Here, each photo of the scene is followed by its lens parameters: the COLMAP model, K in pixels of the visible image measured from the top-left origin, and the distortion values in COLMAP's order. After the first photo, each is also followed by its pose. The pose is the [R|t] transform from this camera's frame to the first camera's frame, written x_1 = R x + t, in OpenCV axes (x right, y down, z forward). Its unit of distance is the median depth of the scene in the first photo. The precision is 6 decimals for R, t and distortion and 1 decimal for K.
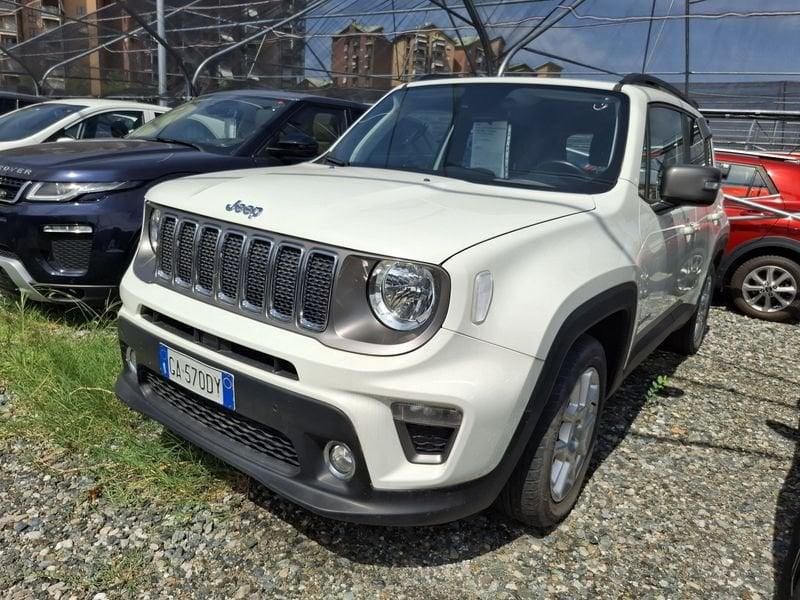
lens RADIAL K [[537.6, 0, 422.6], [0, 537.6, 299.8], [0, 0, 1]] dist [0.043371, -0.052279]
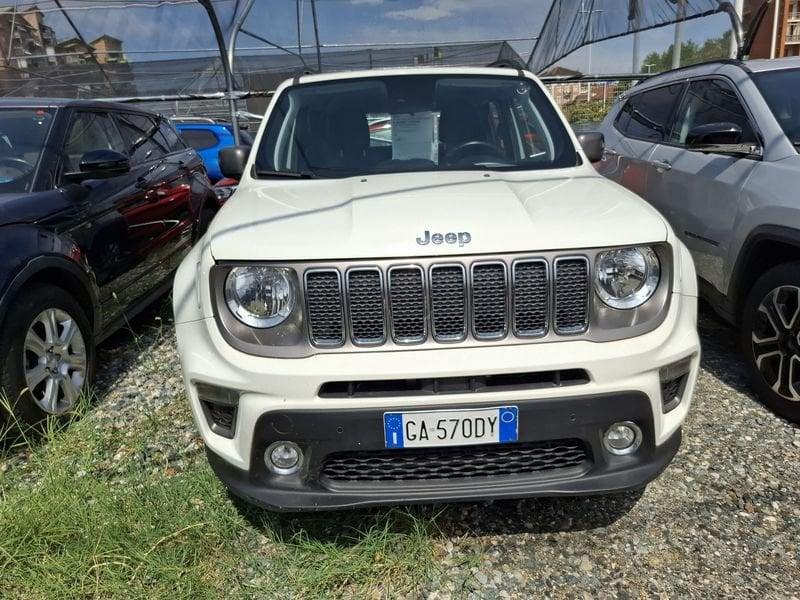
lens RADIAL K [[532.5, 0, 402.3], [0, 532.5, 287.2], [0, 0, 1]] dist [0.055713, -0.051696]
pose [[0.799065, -0.276229, 0.534035, -0.777559], [0.262270, 0.959394, 0.103817, -0.174241], [-0.541027, 0.057105, 0.839064, 0.238124]]
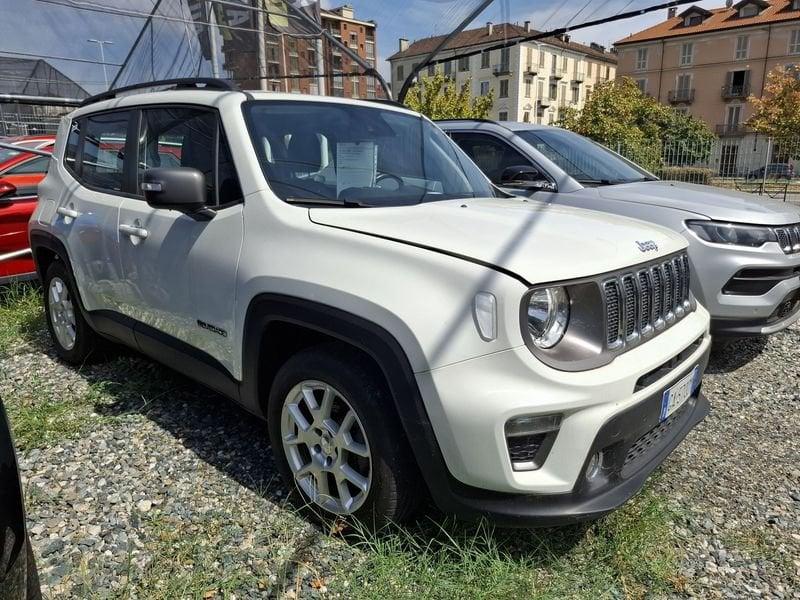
lens RADIAL K [[540.4, 0, 374.9], [0, 540.4, 291.4], [0, 0, 1]] dist [0.045313, -0.048375]
pose [[0.191561, -0.309122, 0.931530, -1.355587], [0.269271, 0.929241, 0.252990, -0.461897], [-0.943821, 0.202371, 0.261244, 1.093871]]
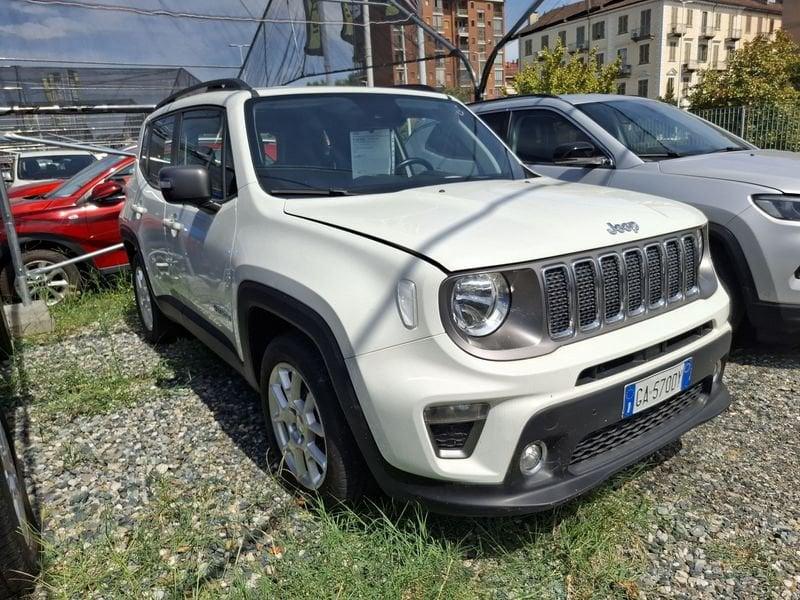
lens RADIAL K [[534.4, 0, 381.4], [0, 534.4, 297.3], [0, 0, 1]] dist [0.050755, -0.056580]
pose [[0.384727, -0.344092, 0.856496, -1.276274], [0.322607, 0.919524, 0.224502, -0.376931], [-0.864818, 0.189940, 0.464772, 0.814904]]
